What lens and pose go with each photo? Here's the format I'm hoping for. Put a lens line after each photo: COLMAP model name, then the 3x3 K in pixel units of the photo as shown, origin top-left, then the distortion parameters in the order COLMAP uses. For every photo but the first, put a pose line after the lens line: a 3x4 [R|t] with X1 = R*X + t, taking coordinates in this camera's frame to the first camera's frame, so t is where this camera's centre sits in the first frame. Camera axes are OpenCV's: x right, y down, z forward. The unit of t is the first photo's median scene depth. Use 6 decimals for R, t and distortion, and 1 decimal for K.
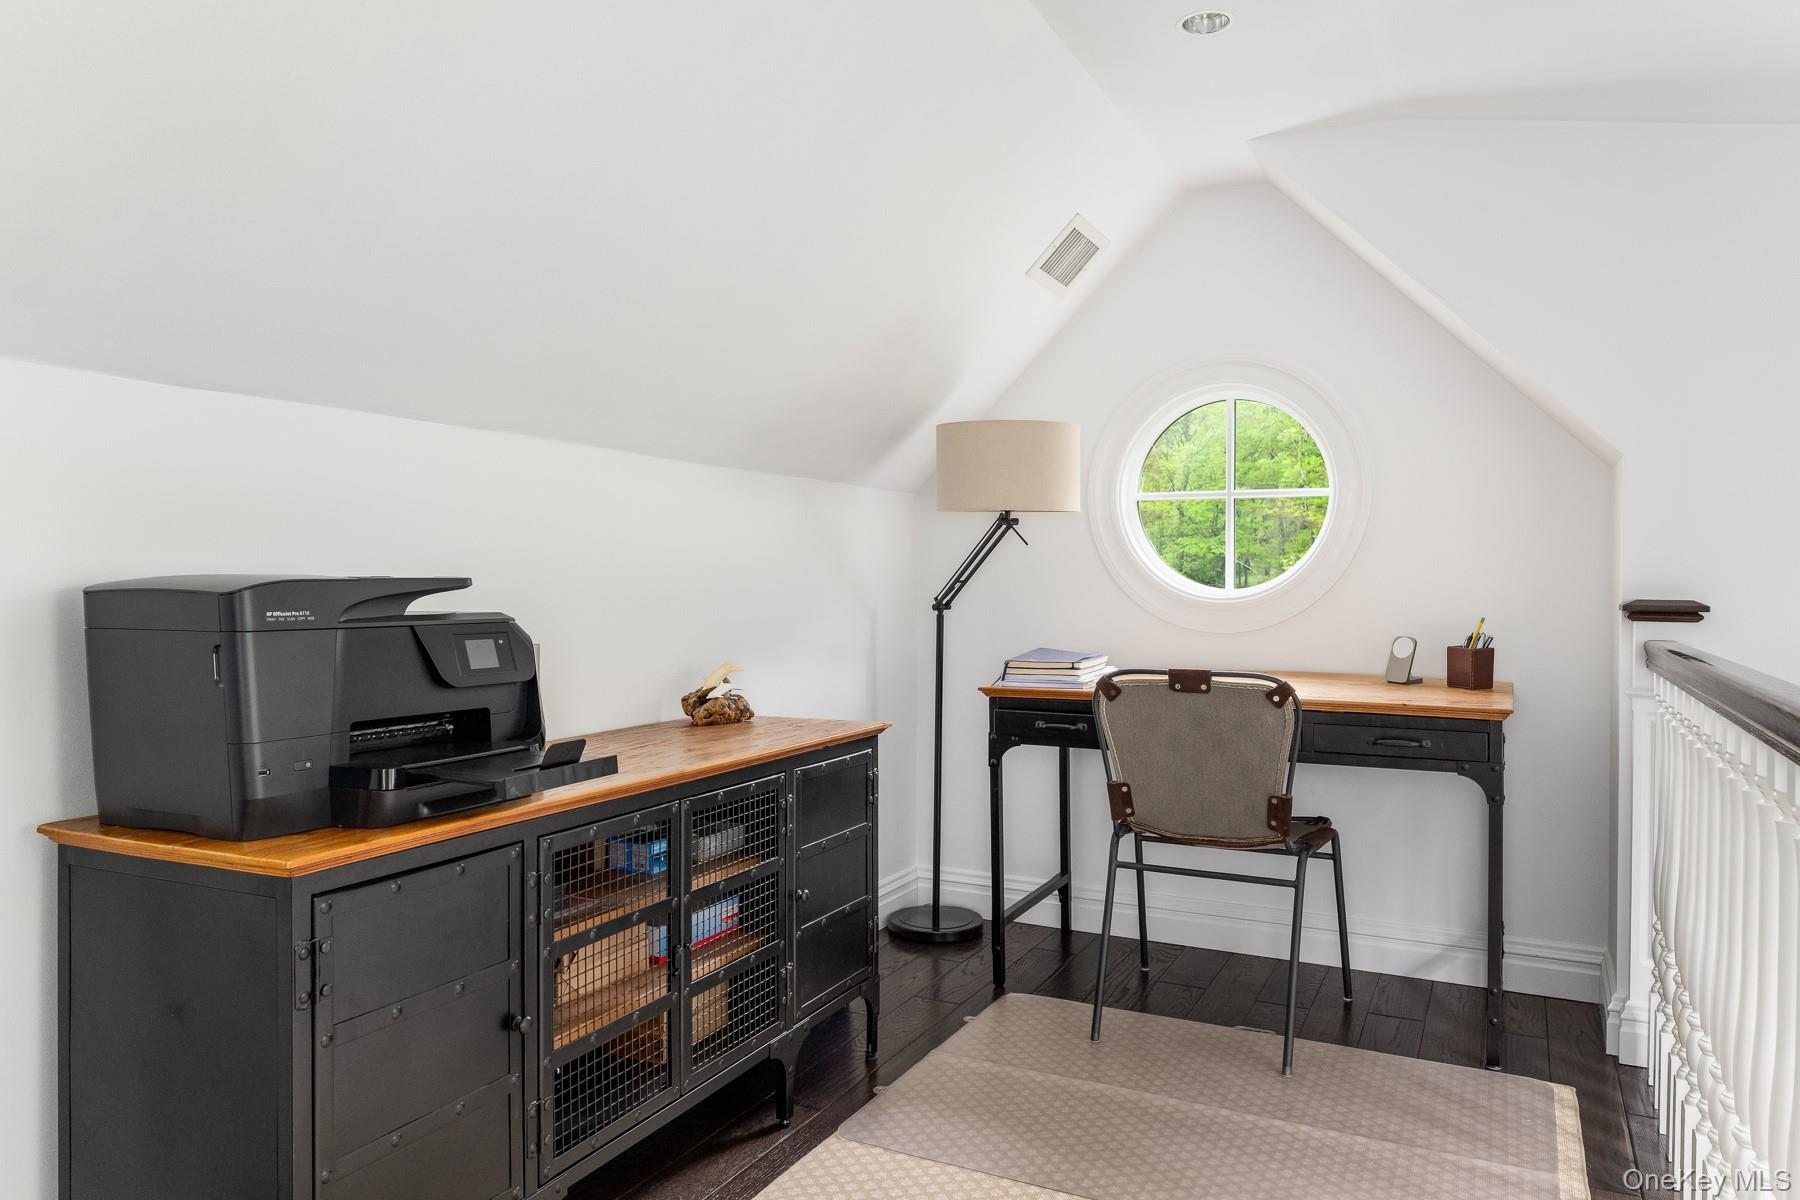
lens RADIAL K [[1236.6, 0, 899.7], [0, 1236.6, 602.4], [0, 0, 1]] dist [0.006418, 0.001762]
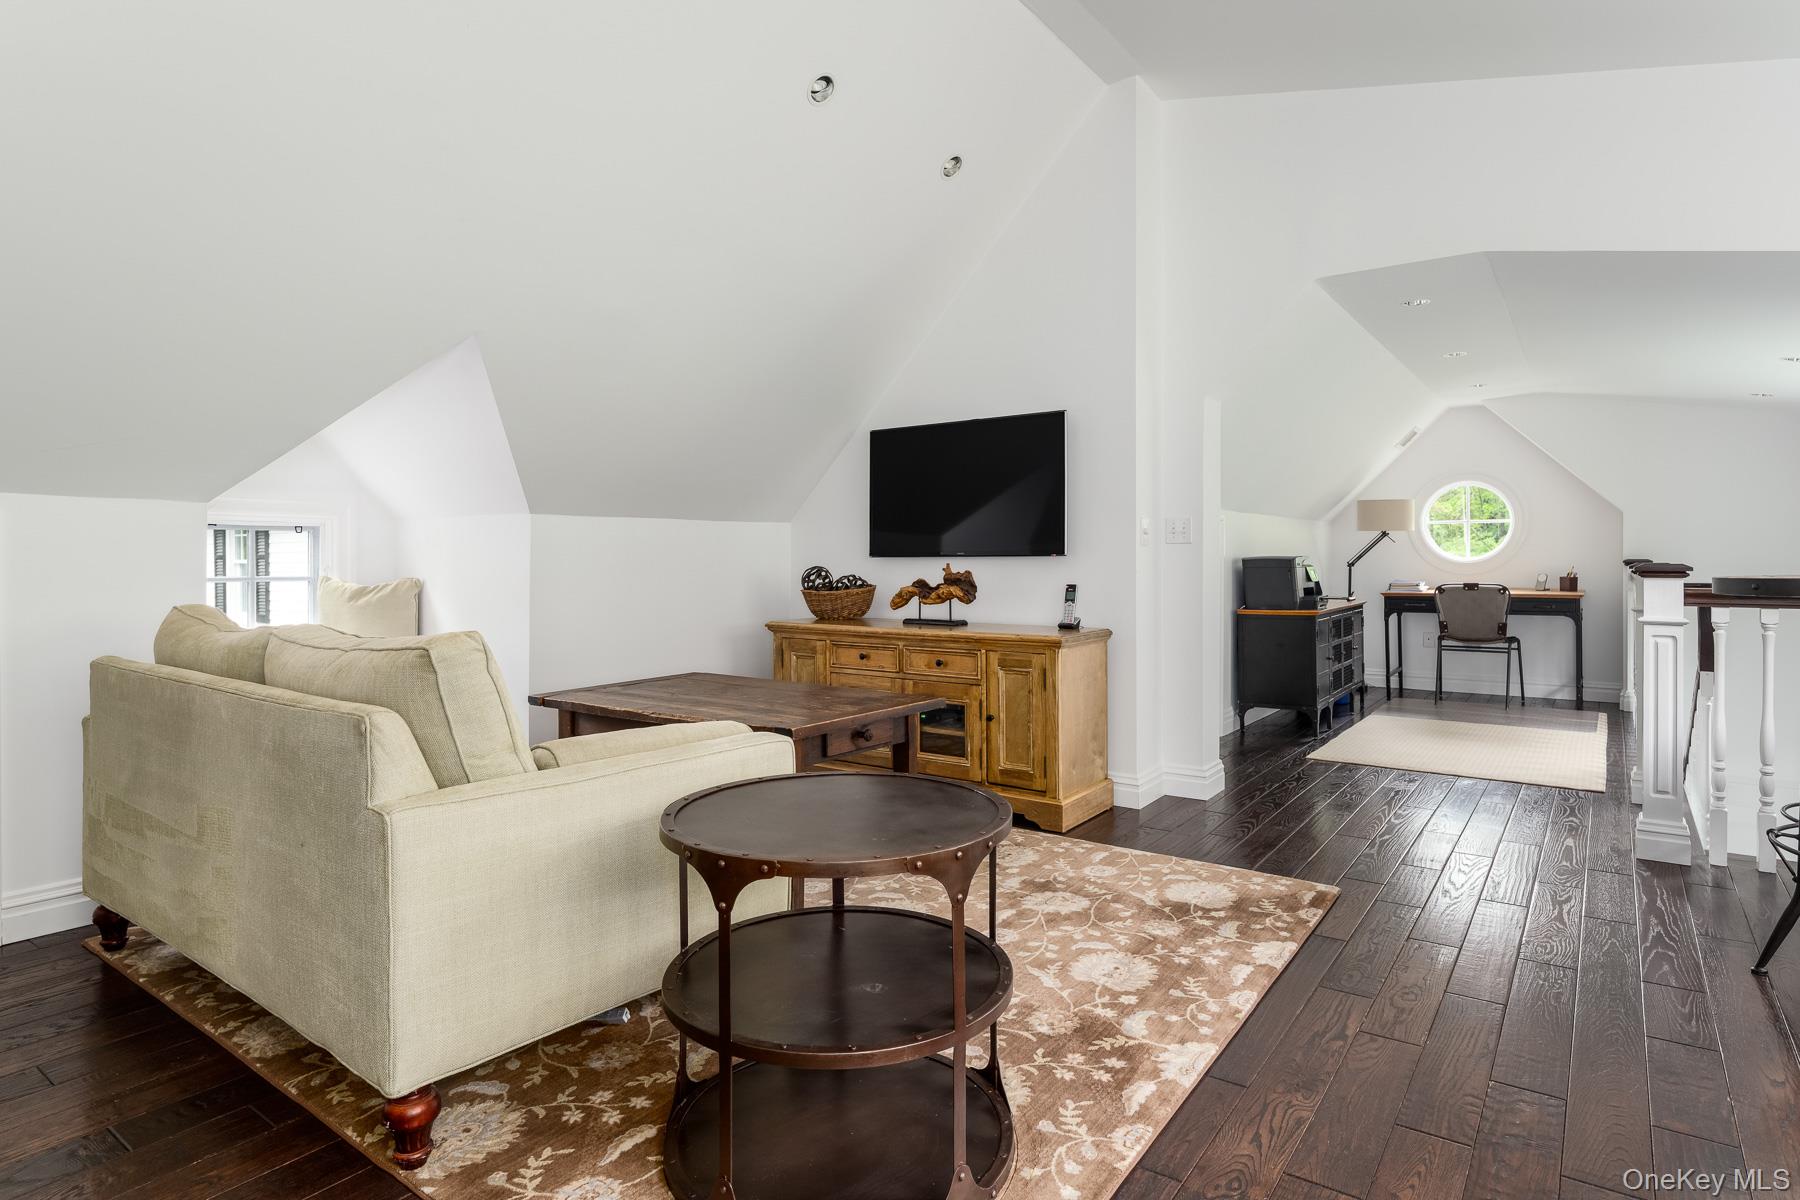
lens RADIAL K [[972.9, 0, 907.1], [0, 972.9, 560.7], [0, 0, 1]] dist [-0.002486, -0.000157]
pose [[0.987500, -0.002716, -0.157594, -0.713448], [-0.000428, 0.999802, -0.019918, 0.043787], [0.157617, 0.019736, 0.987303, -1.498256]]
